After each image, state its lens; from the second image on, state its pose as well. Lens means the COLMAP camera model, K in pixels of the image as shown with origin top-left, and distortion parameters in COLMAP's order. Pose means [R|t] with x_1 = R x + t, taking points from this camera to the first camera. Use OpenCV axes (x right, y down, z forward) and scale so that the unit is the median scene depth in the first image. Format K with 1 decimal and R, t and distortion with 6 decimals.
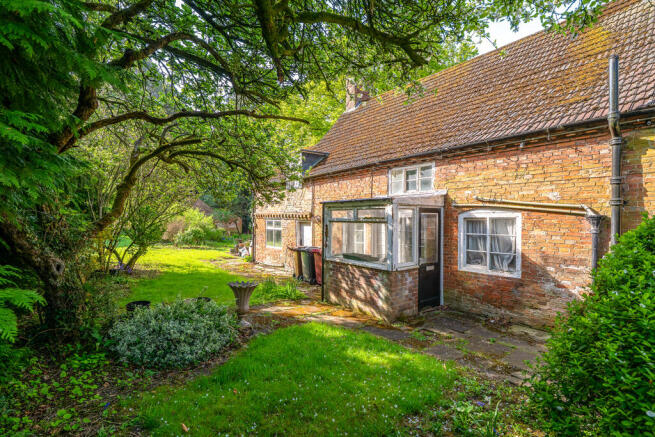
lens RADIAL K [[310.5, 0, 327.7], [0, 310.5, 217.0], [0, 0, 1]] dist [-0.003630, -0.000503]
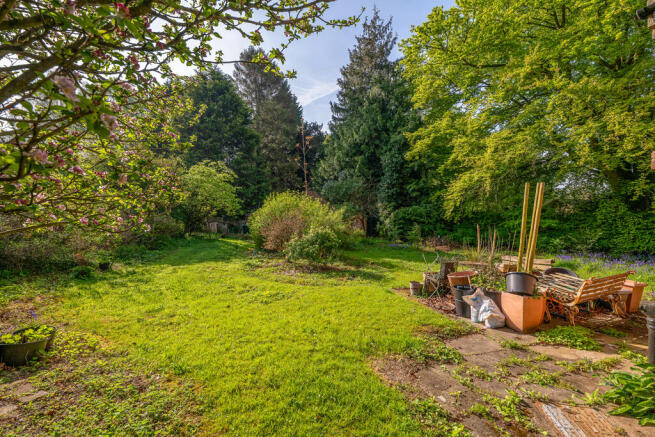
lens RADIAL K [[283.4, 0, 329.2], [0, 283.4, 219.6], [0, 0, 1]] dist [0.001601, 0.000043]
pose [[0.950418, -0.007742, -0.310878, -0.863676], [0.008230, 0.999966, 0.000257, 0.063599], [0.310865, -0.002803, 0.950450, 1.797320]]
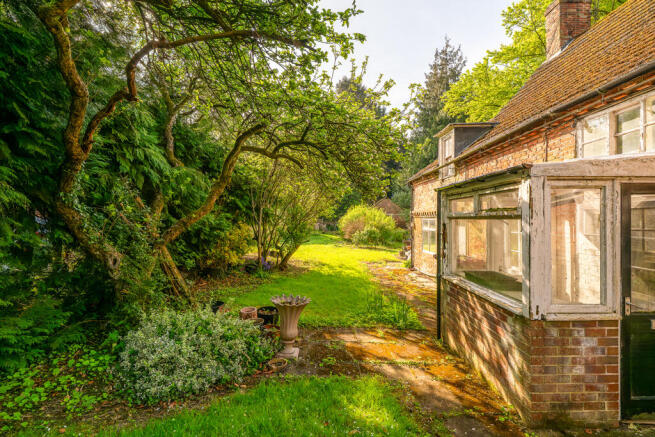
lens RADIAL K [[310.5, 0, 326.5], [0, 310.5, 220.4], [0, 0, 1]] dist [-0.003630, -0.000503]
pose [[0.791137, -0.004321, -0.611624, 0.226569], [0.008661, 0.999954, 0.004138, 0.015957], [0.611578, -0.008570, 0.791138, 0.391487]]
